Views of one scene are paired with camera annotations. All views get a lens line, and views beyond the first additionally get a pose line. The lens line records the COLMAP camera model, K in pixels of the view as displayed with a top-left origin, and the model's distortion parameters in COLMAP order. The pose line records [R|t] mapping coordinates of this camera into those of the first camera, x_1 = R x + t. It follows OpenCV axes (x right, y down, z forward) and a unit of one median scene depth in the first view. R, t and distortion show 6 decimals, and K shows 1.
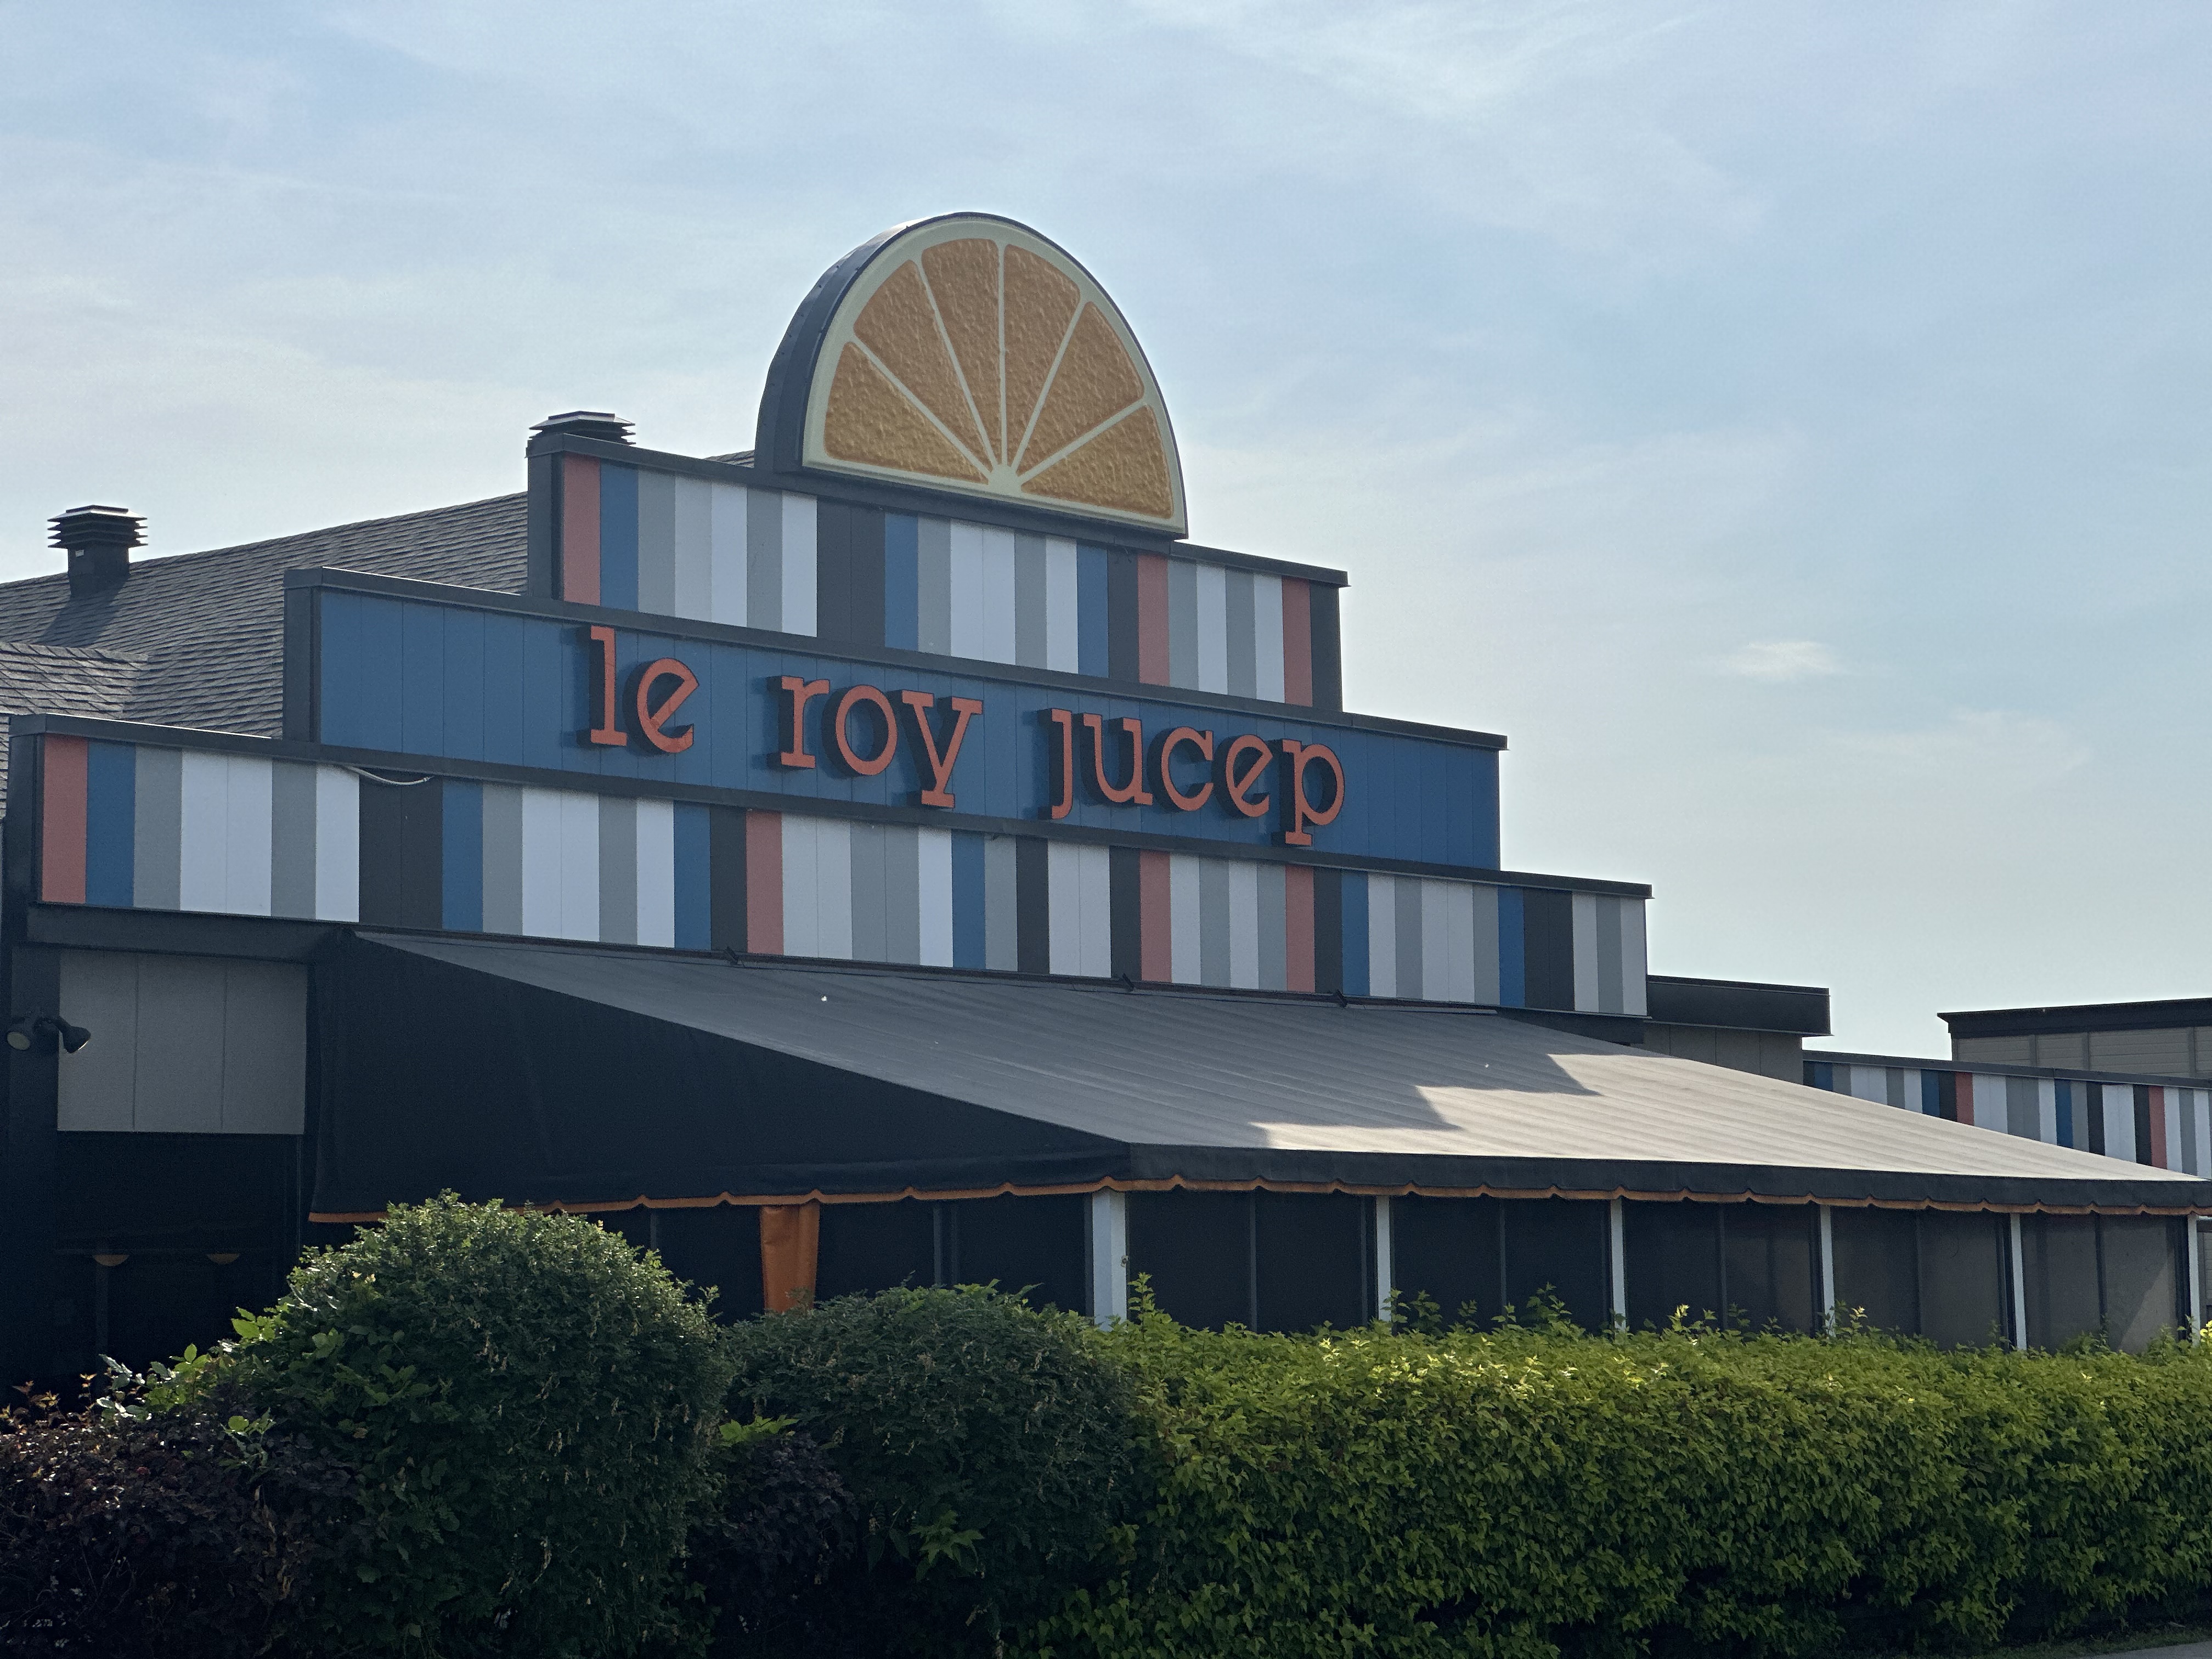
lens RADIAL K [[4997.0, 0, 1109.6], [0, 4997.0, 828.0], [0, 0, 1]] dist [-0.364011, 11.720869]
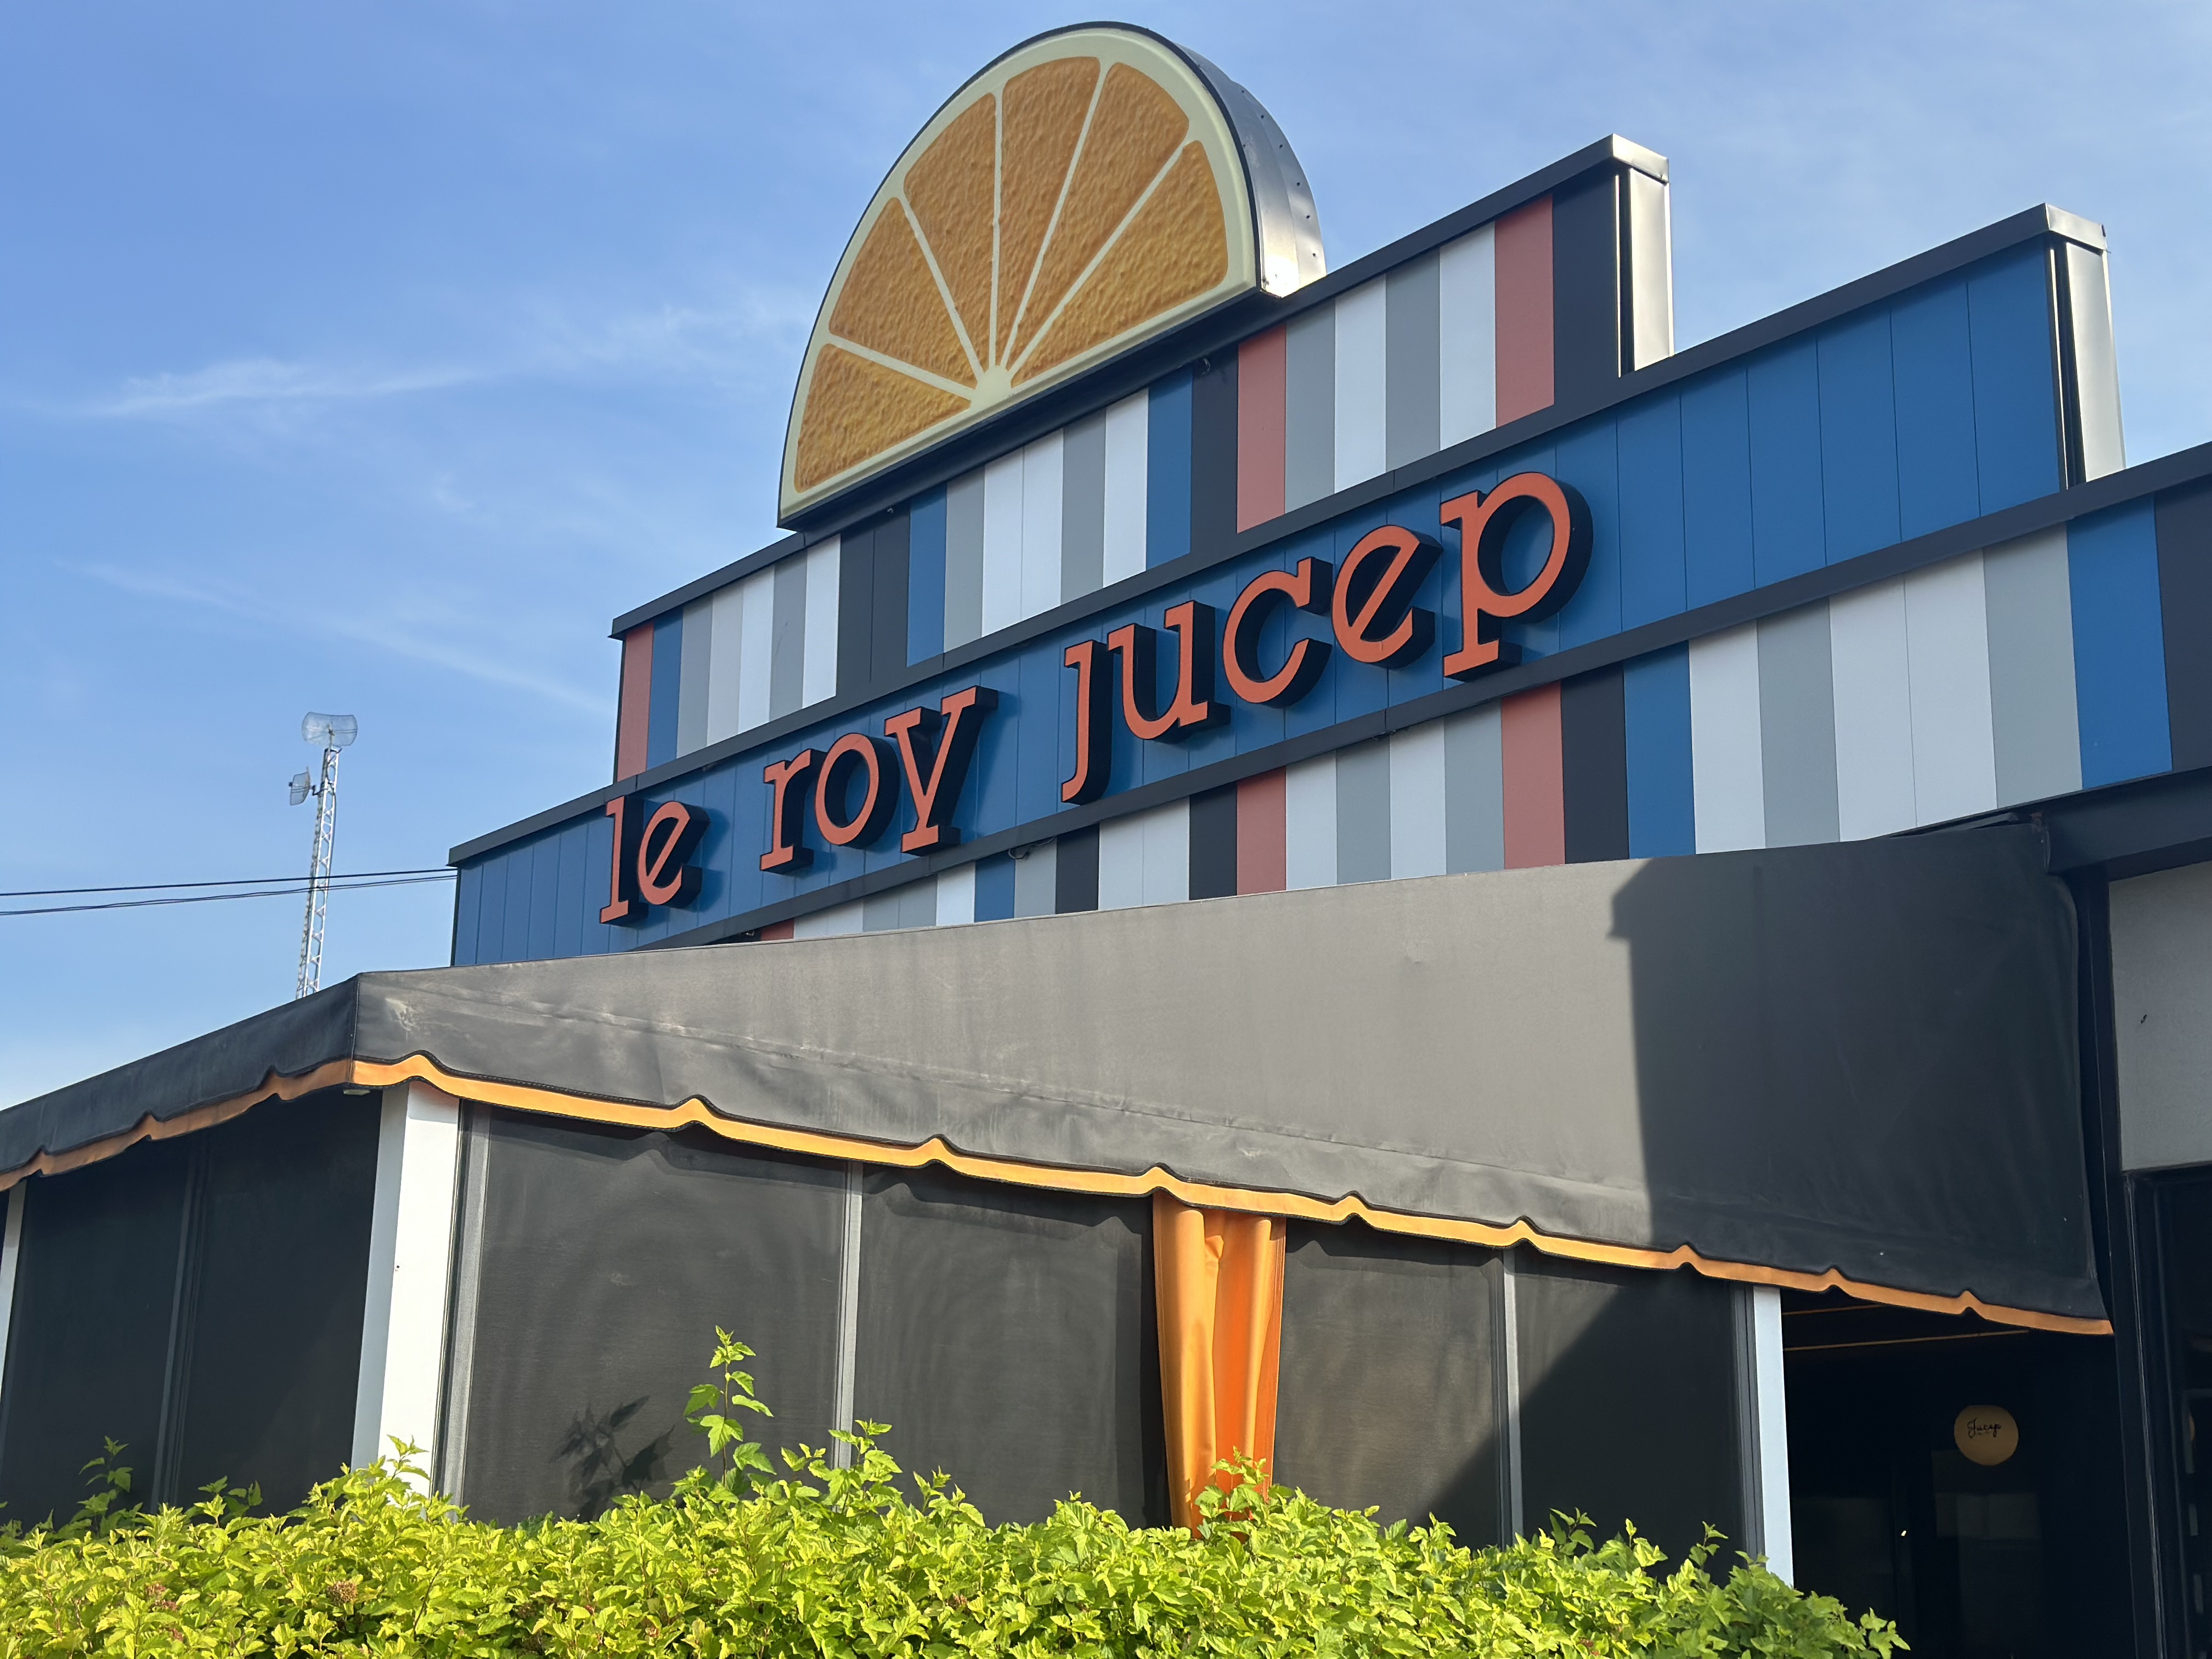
lens RADIAL K [[3092.6, 0, 1106.0], [0, 3092.6, 829.5], [0, 0, 1]] dist [0.022814, 0.008403]
pose [[-0.202092, -0.233094, -0.951223, 0.400307], [0.092971, 0.962312, -0.255563, 0.113656], [0.974944, -0.140083, -0.172804, 1.093193]]
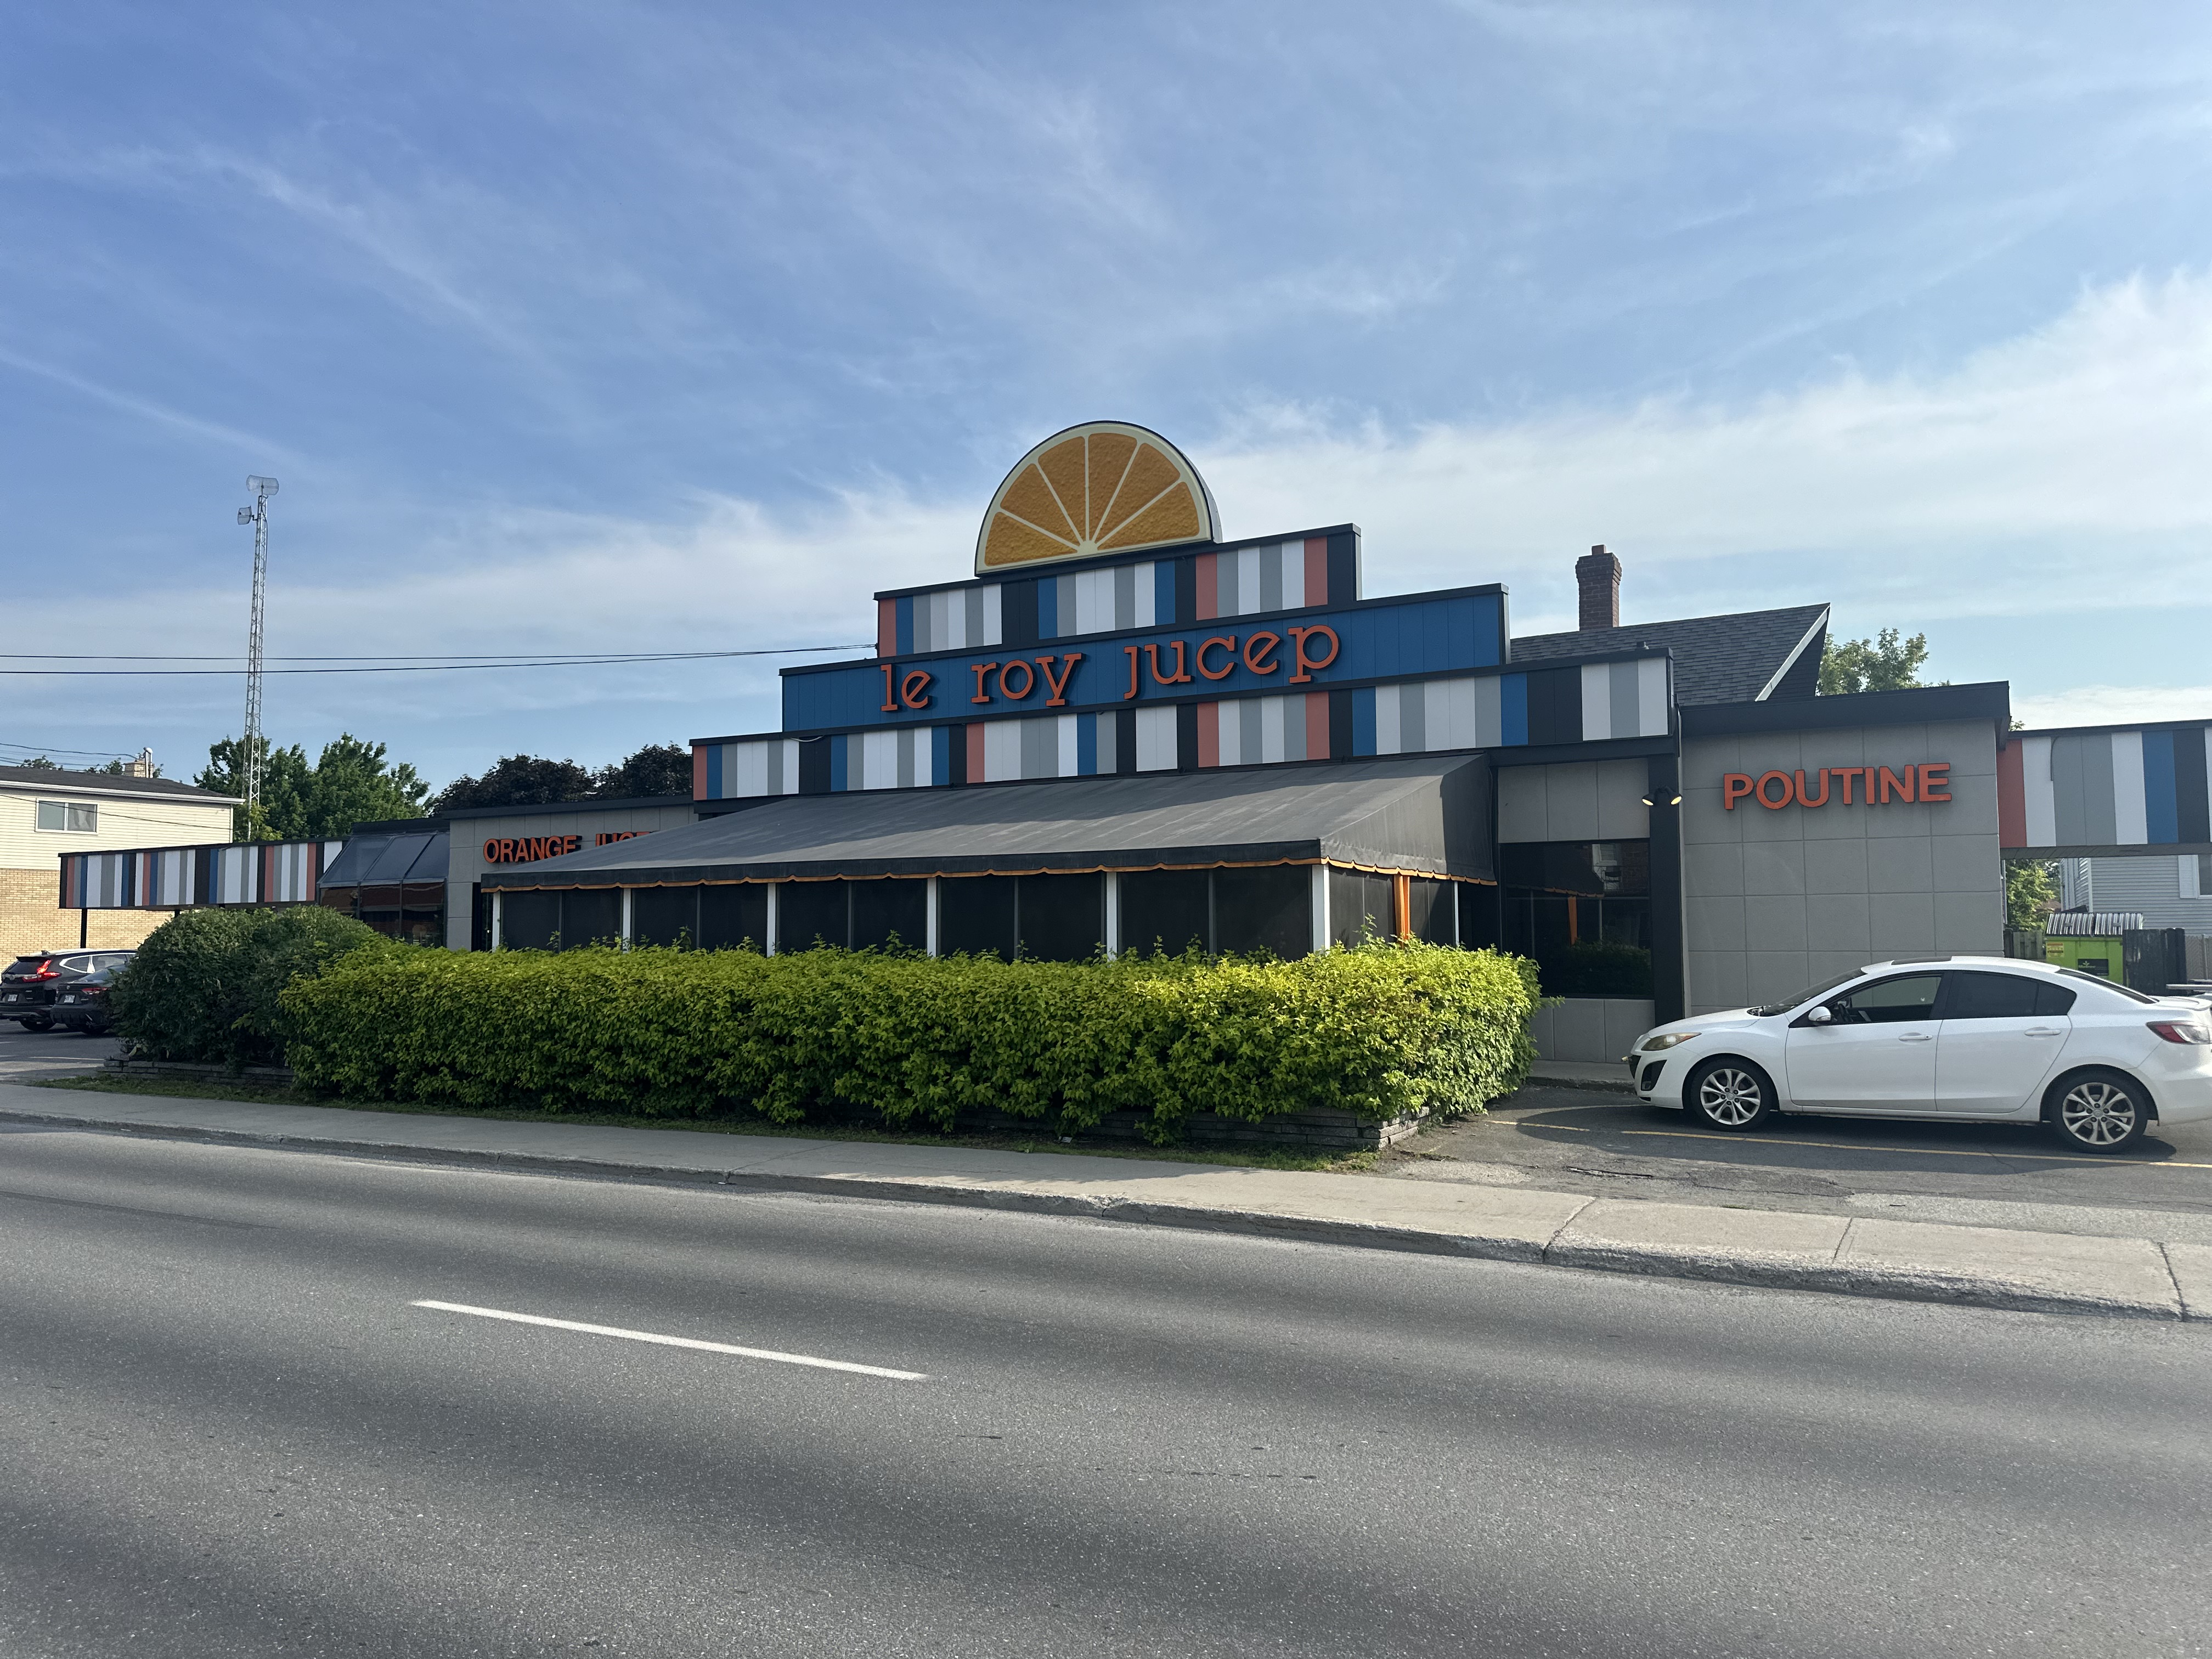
lens RADIAL K [[1595.8, 0, 1106.0], [0, 1595.8, 829.5], [0, 0, 1]] dist [0.064106, -0.000233]
pose [[0.178413, -0.049179, -0.982726, 0.657982], [0.109480, 0.993541, -0.029844, 0.073366], [0.977846, -0.102265, 0.182645, 0.873958]]
